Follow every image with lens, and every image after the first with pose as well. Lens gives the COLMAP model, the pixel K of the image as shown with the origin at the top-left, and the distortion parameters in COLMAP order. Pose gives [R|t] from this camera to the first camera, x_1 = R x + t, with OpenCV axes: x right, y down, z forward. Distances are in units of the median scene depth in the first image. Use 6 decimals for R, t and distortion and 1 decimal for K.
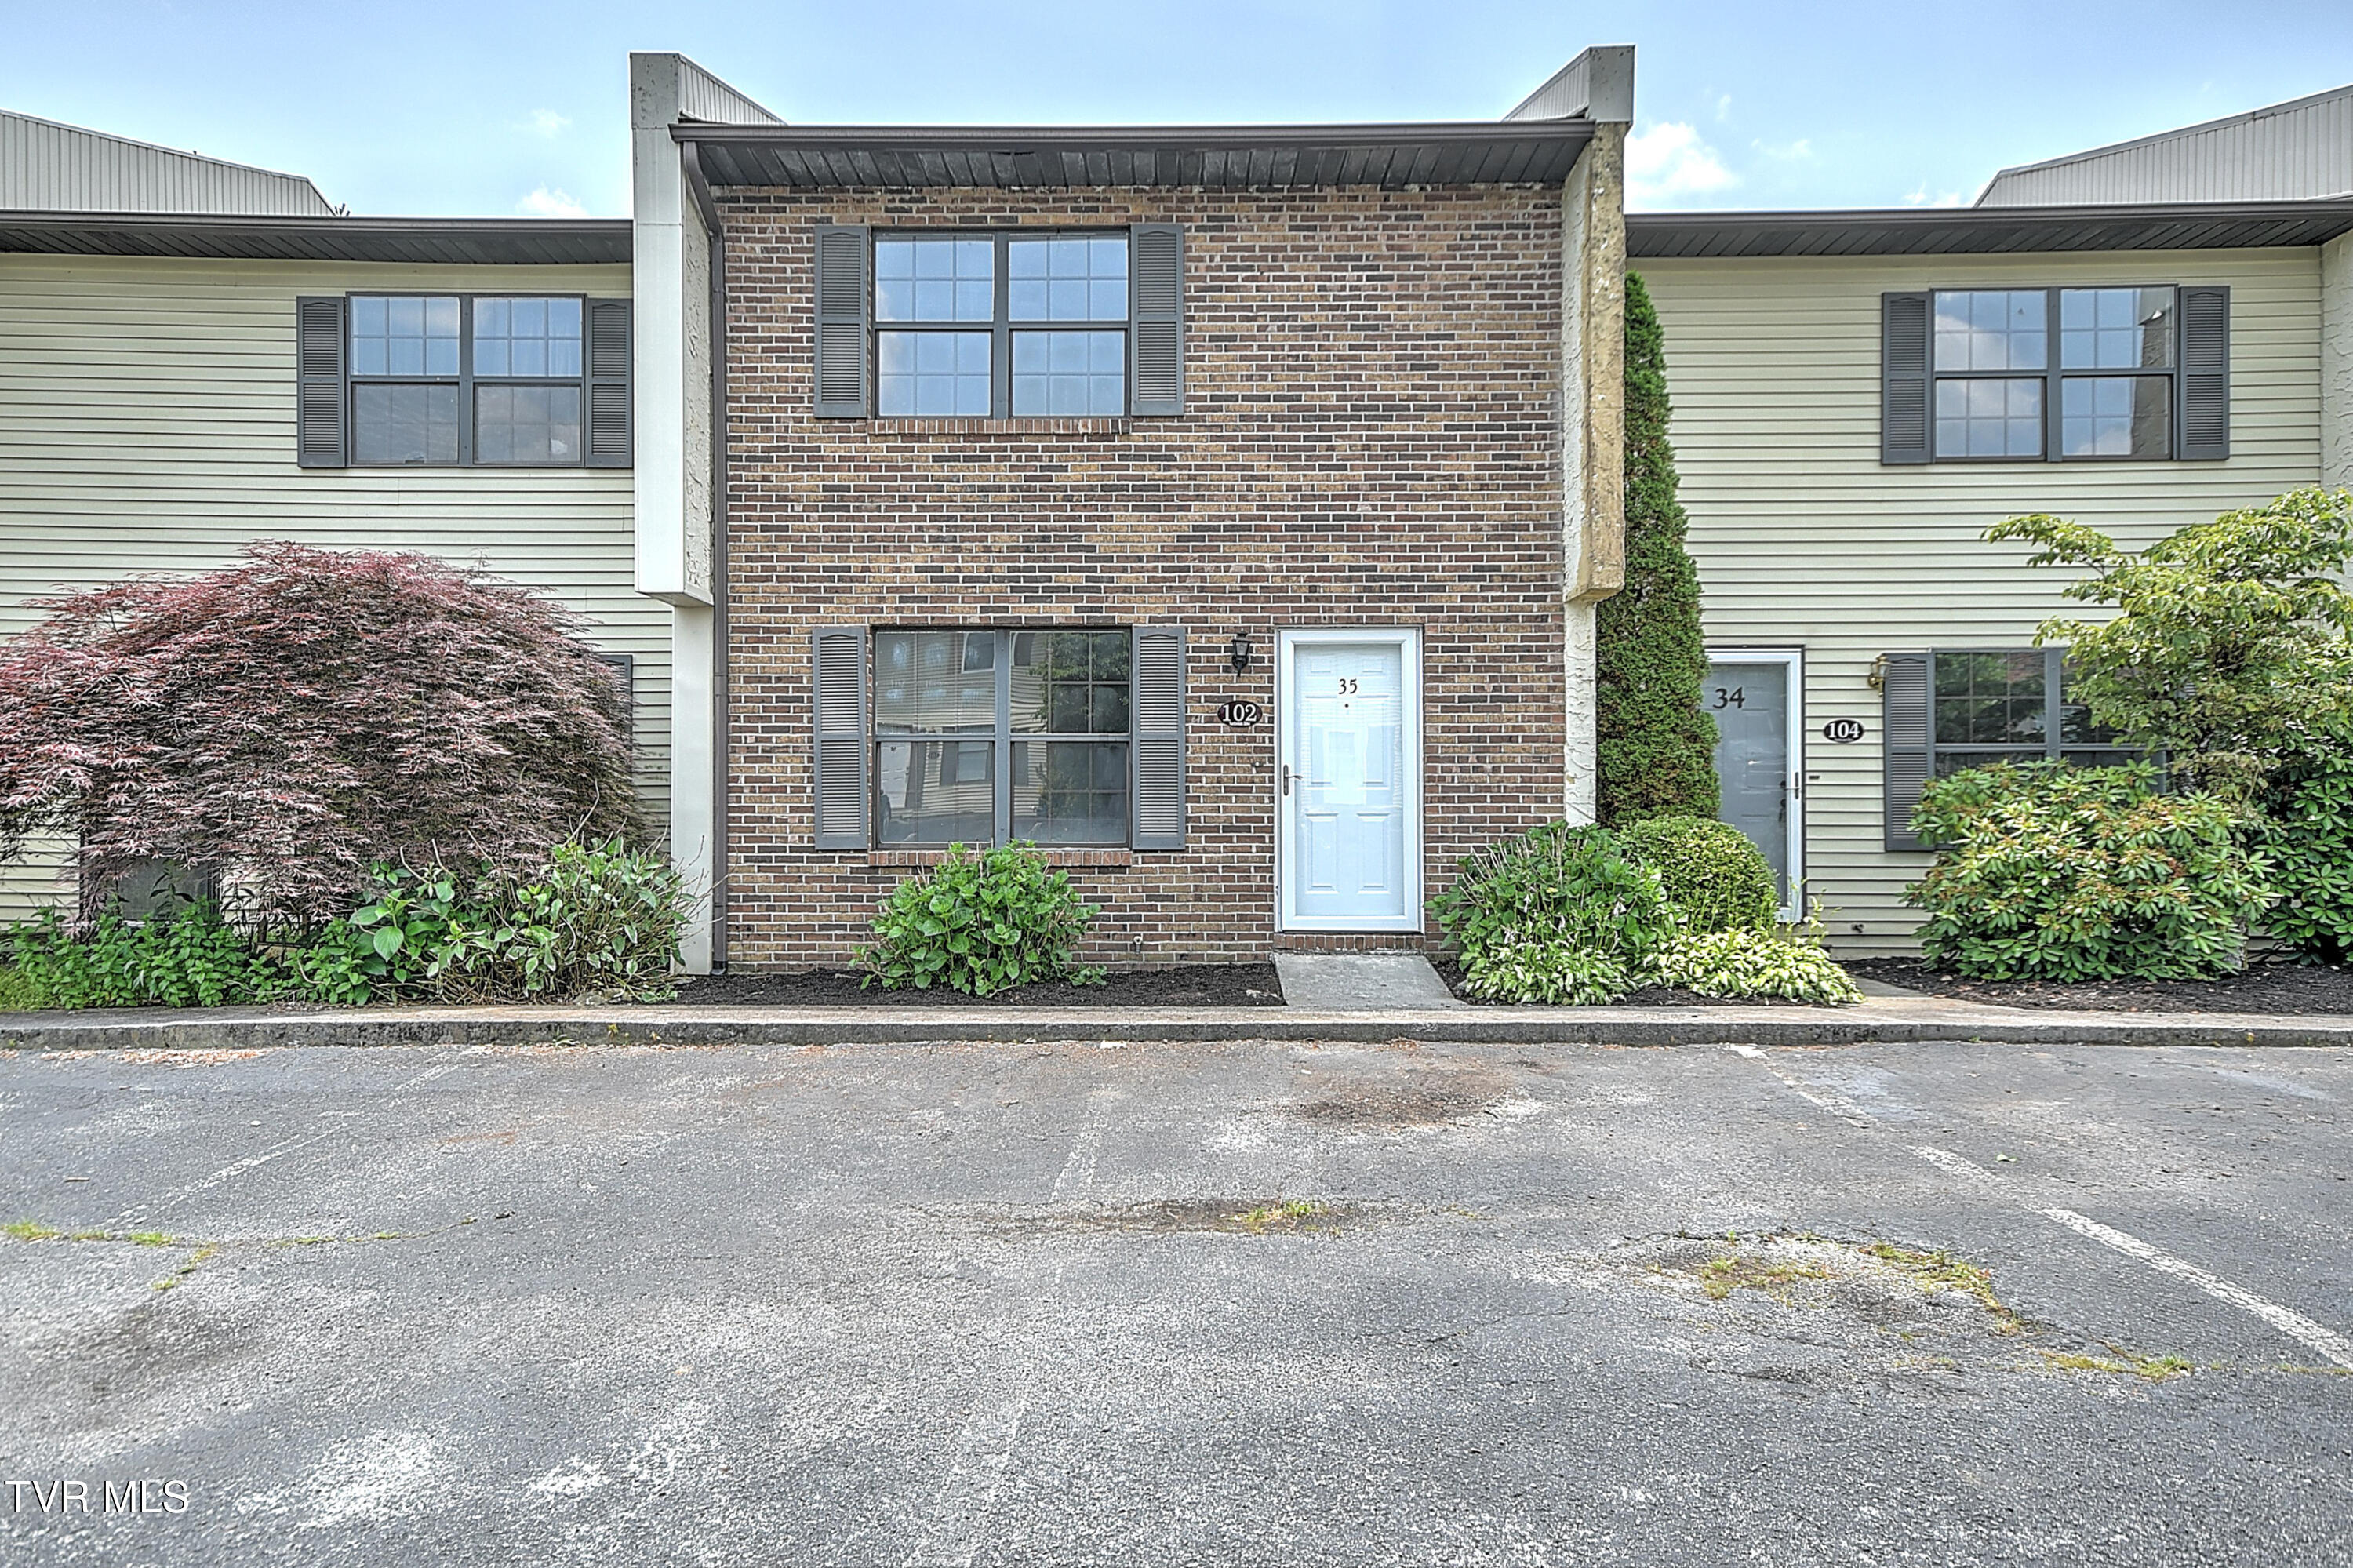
lens RADIAL K [[1370.7, 0, 1096.3], [0, 1370.7, 787.0], [0, 0, 1]] dist [0.034231, 0.002236]
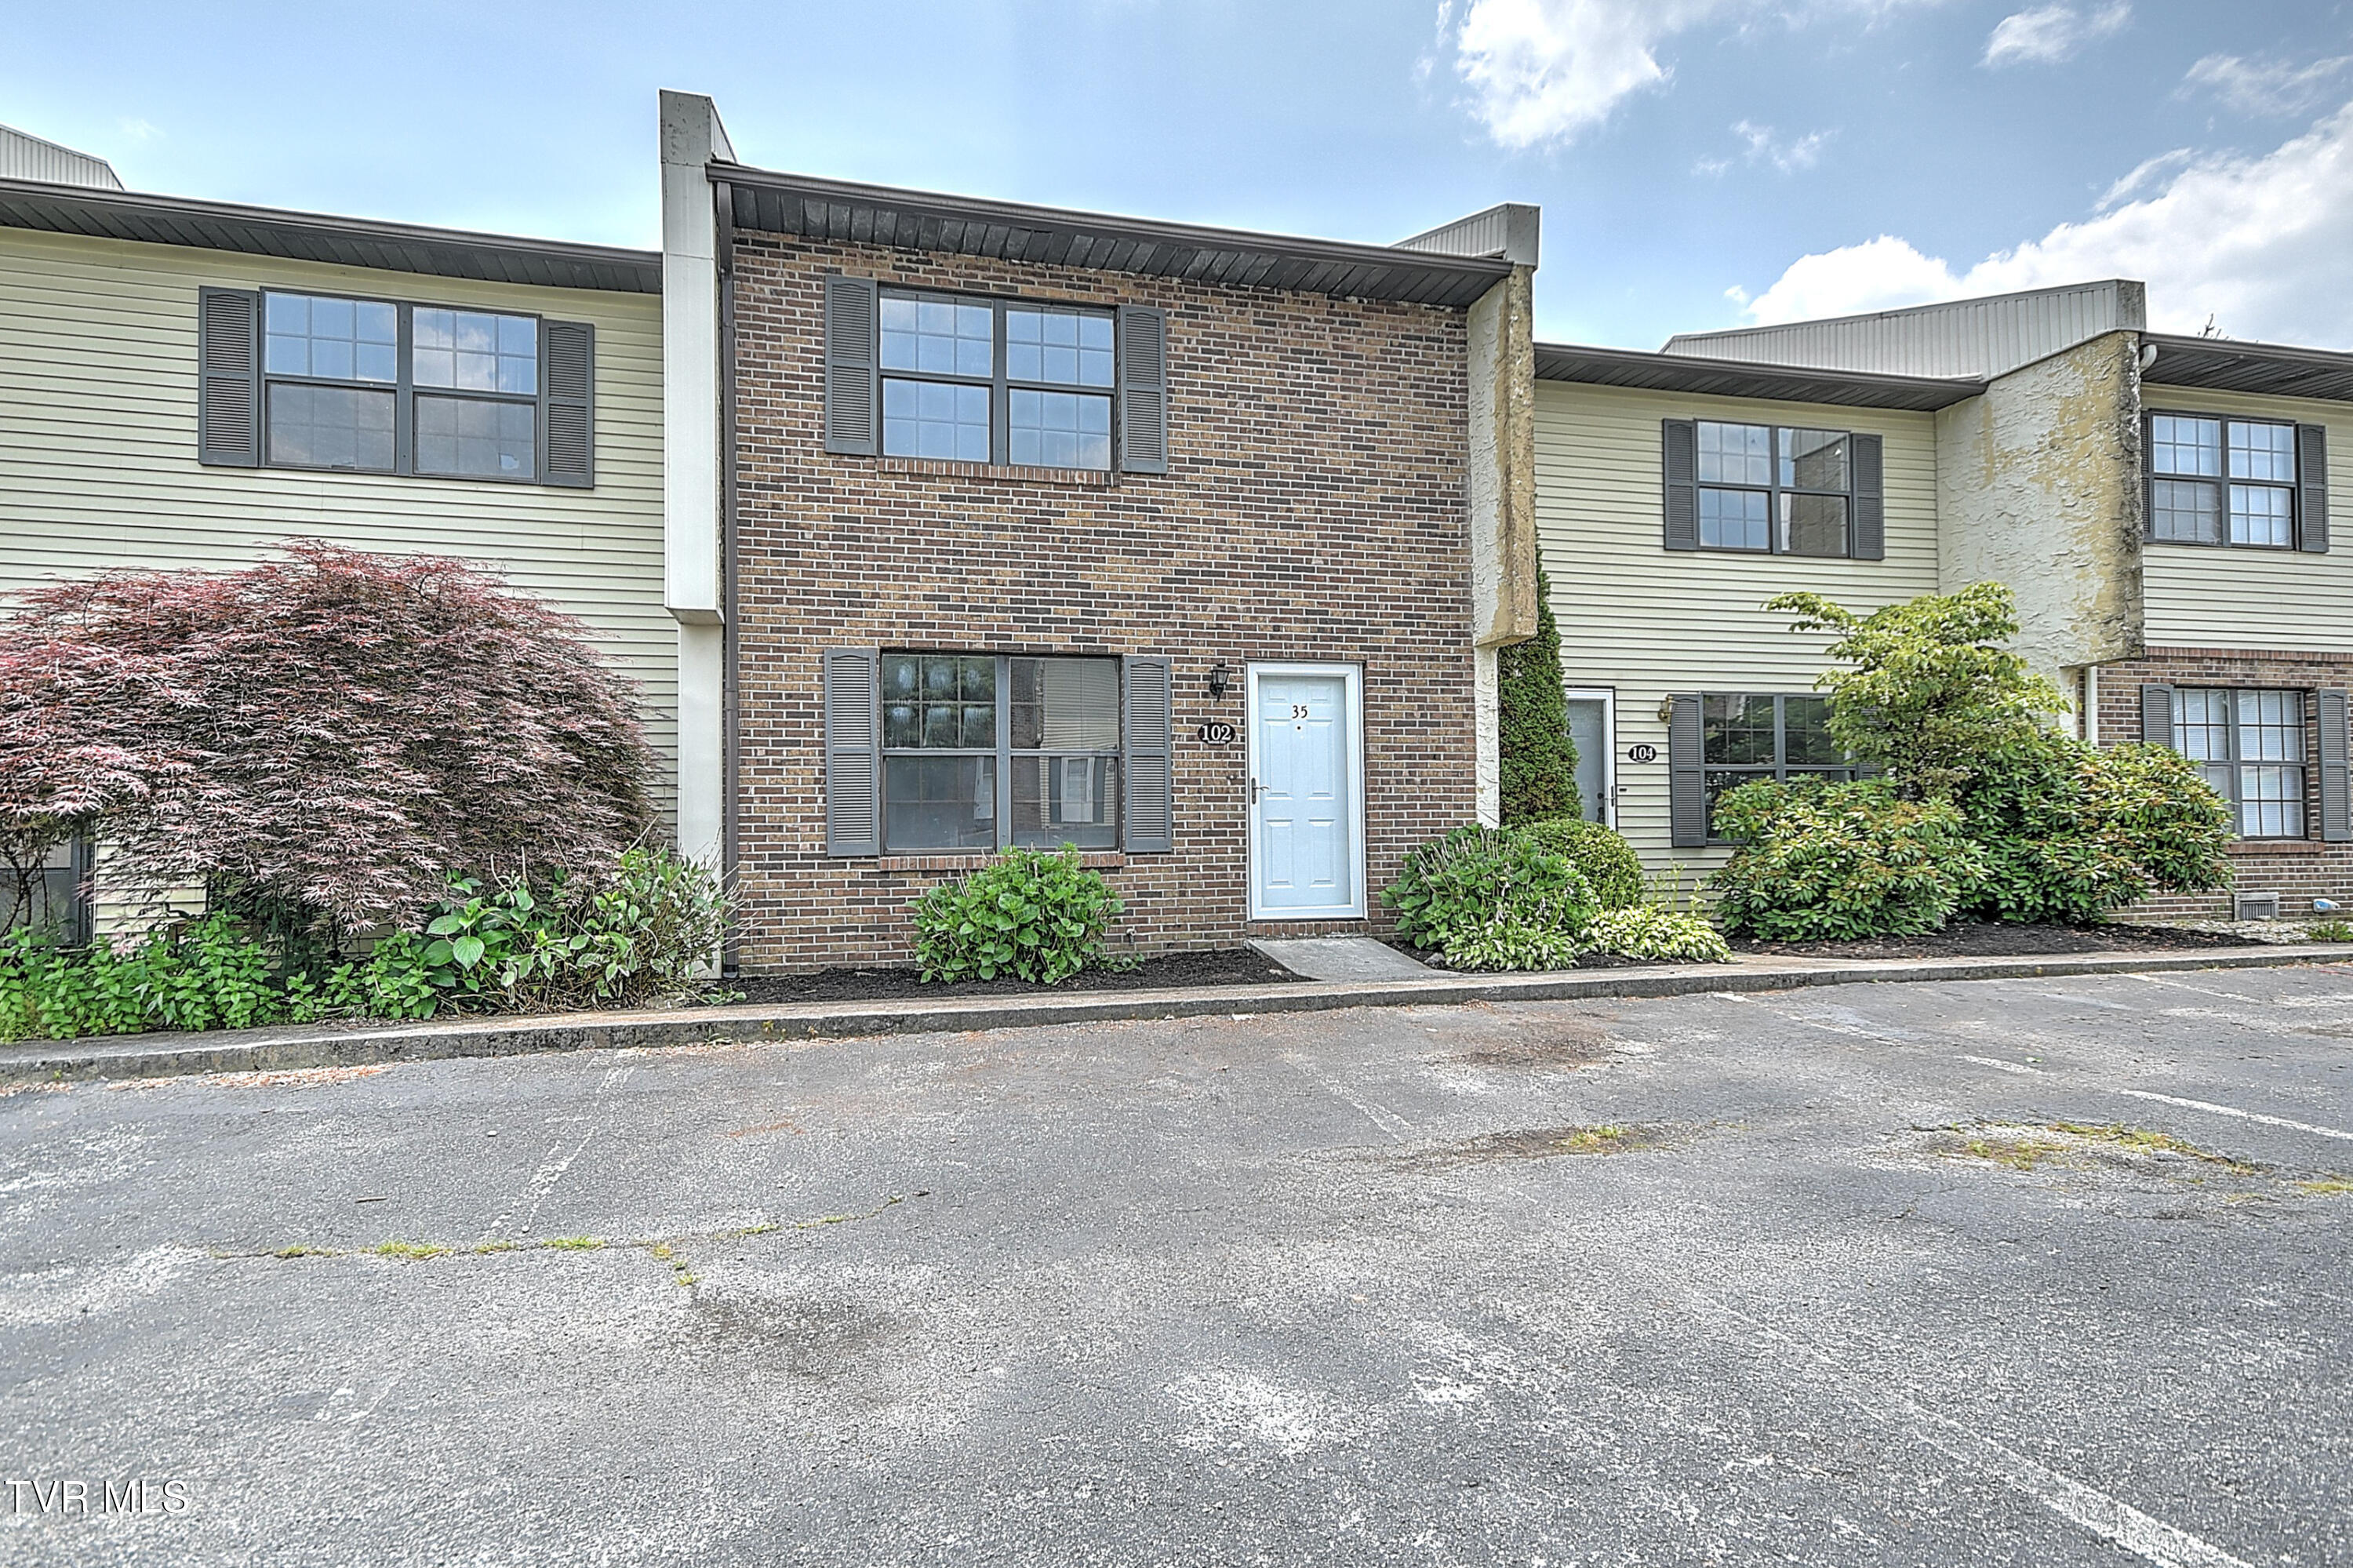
lens RADIAL K [[1206.1, 0, 1176.5], [0, 1206.1, 784.0], [0, 0, 1]] dist [0.031482, -0.001456]
pose [[0.966777, 0.001538, 0.255615, -0.188181], [0.003175, 0.999833, -0.018022, 0.007474], [-0.255600, 0.018235, 0.966611, 0.024928]]
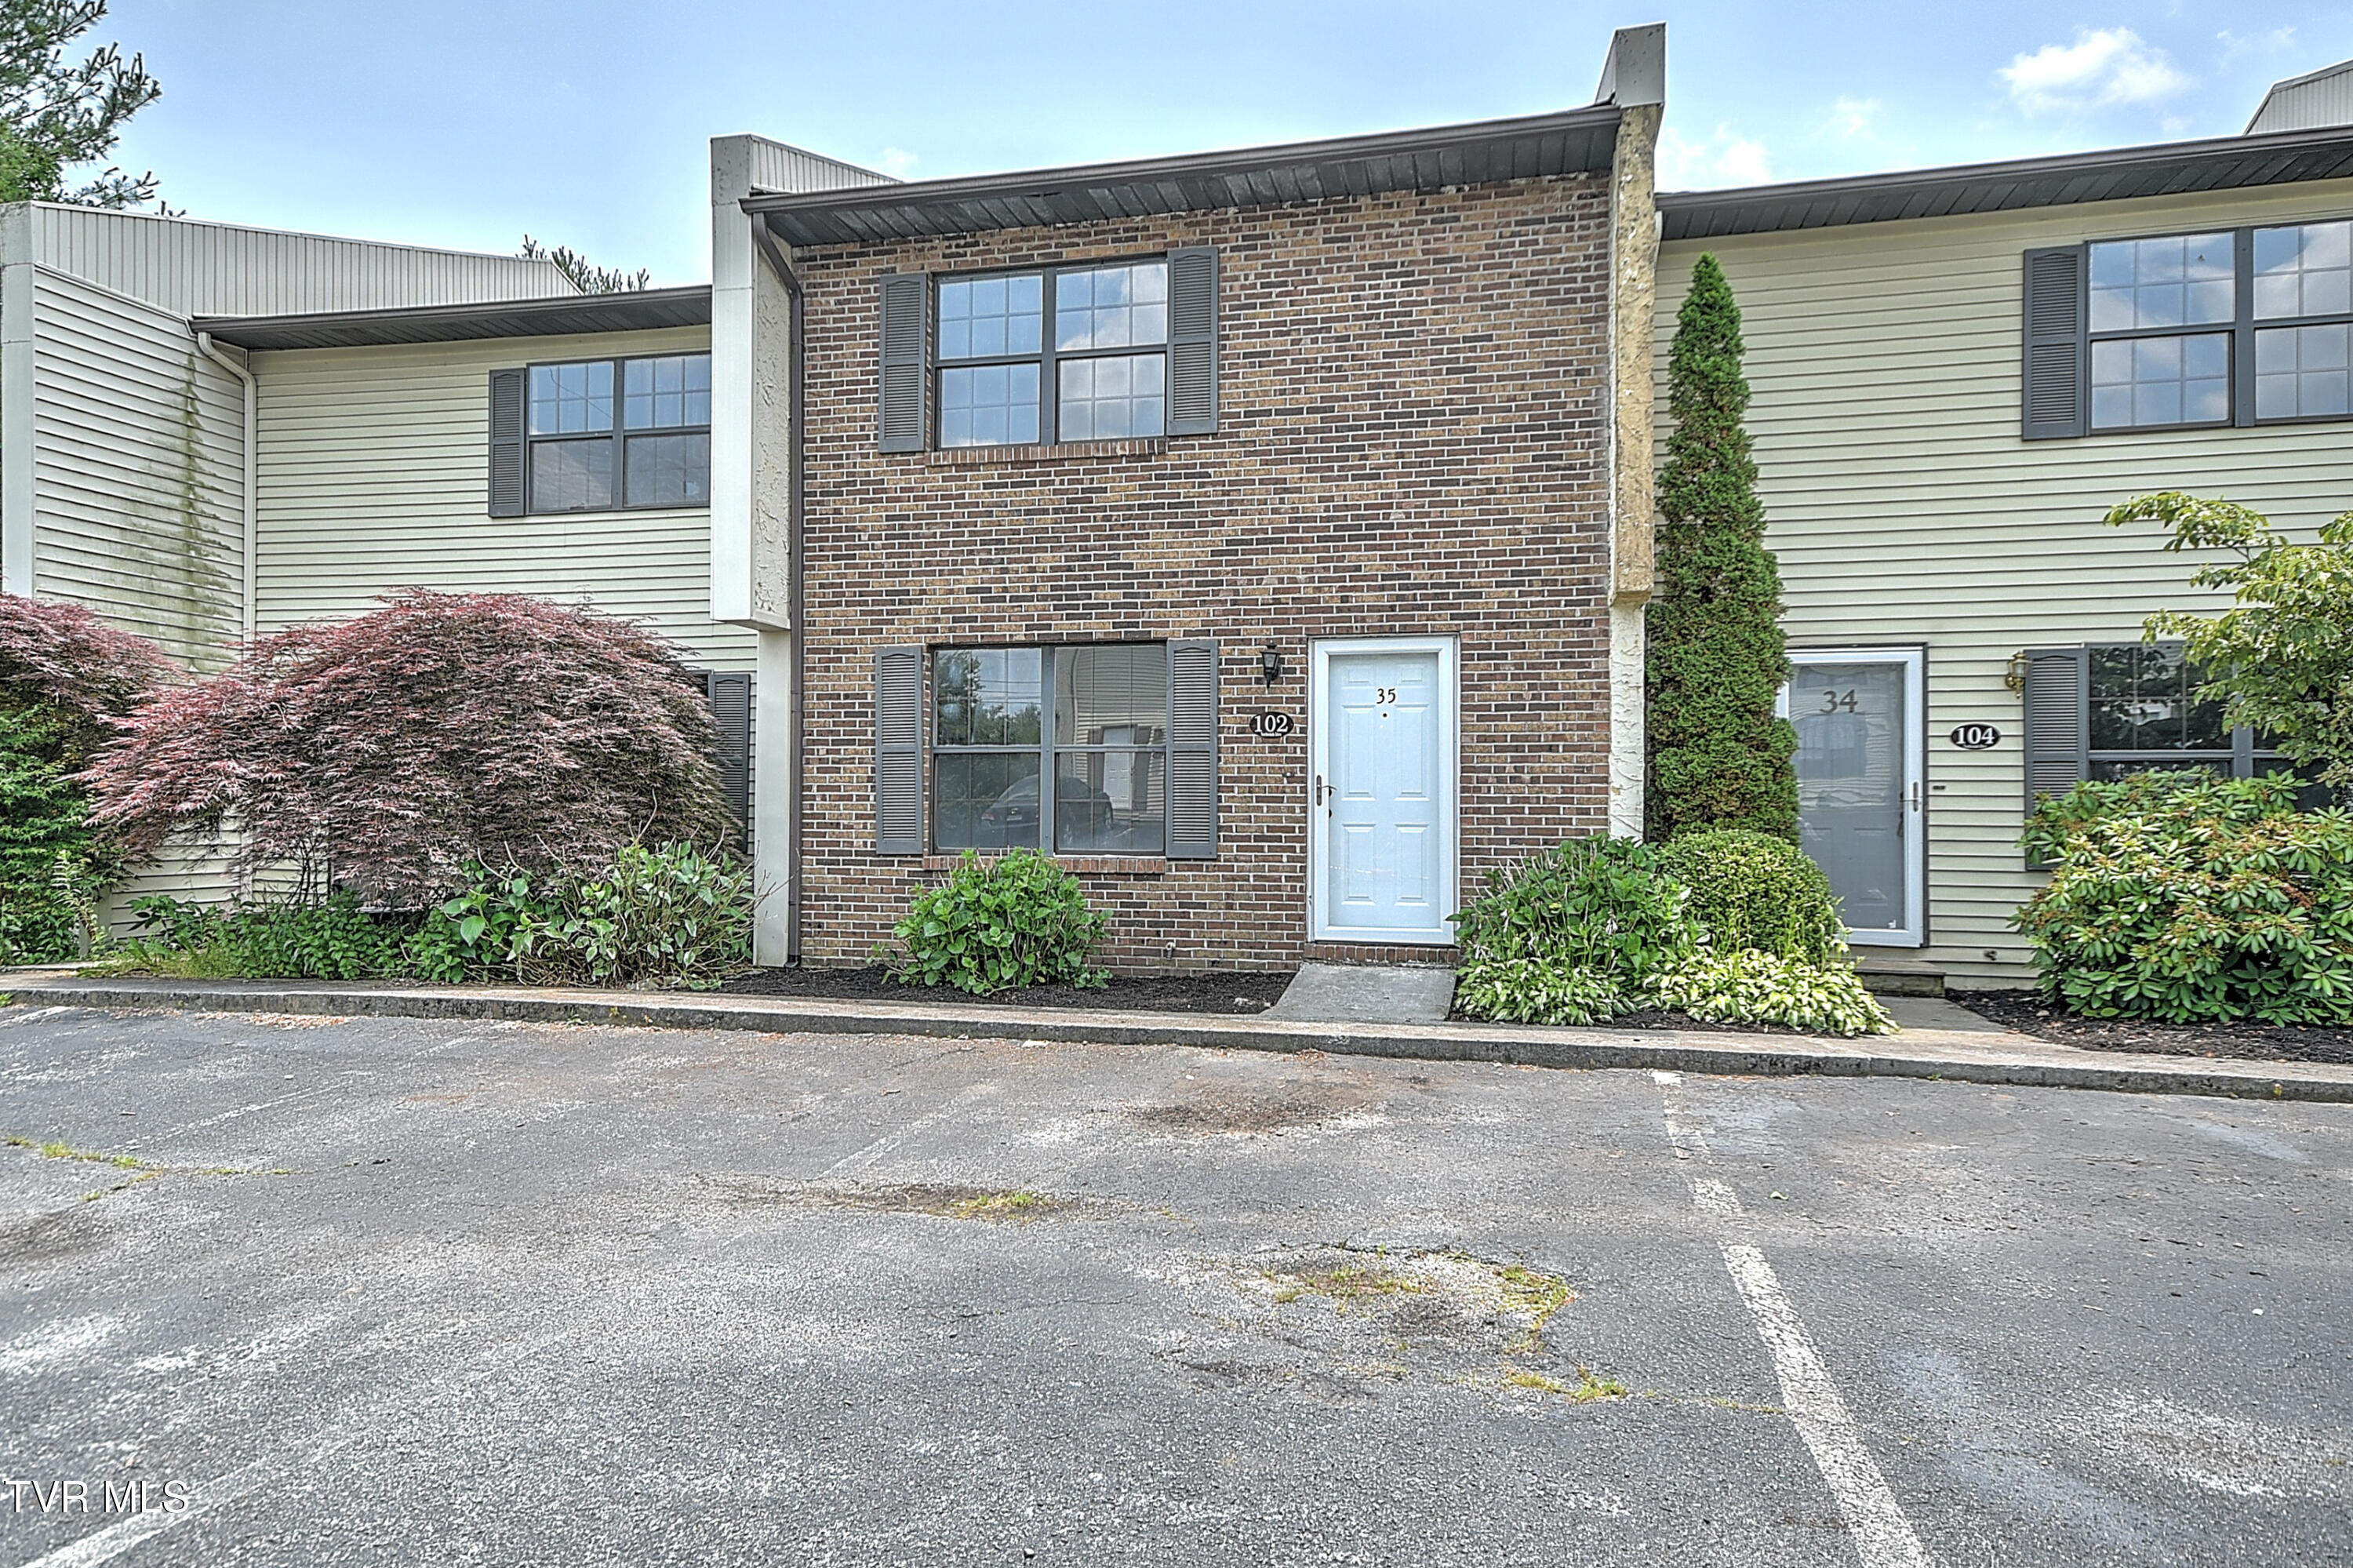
lens RADIAL K [[1354.7, 0, 1031.6], [0, 1354.7, 782.4], [0, 0, 1]] dist [0.029834, 0.003691]
pose [[0.976471, 0.000639, -0.215650, 0.147507], [-0.001947, 0.999981, -0.005857, -0.004588], [0.215642, 0.006139, 0.976453, -0.012784]]
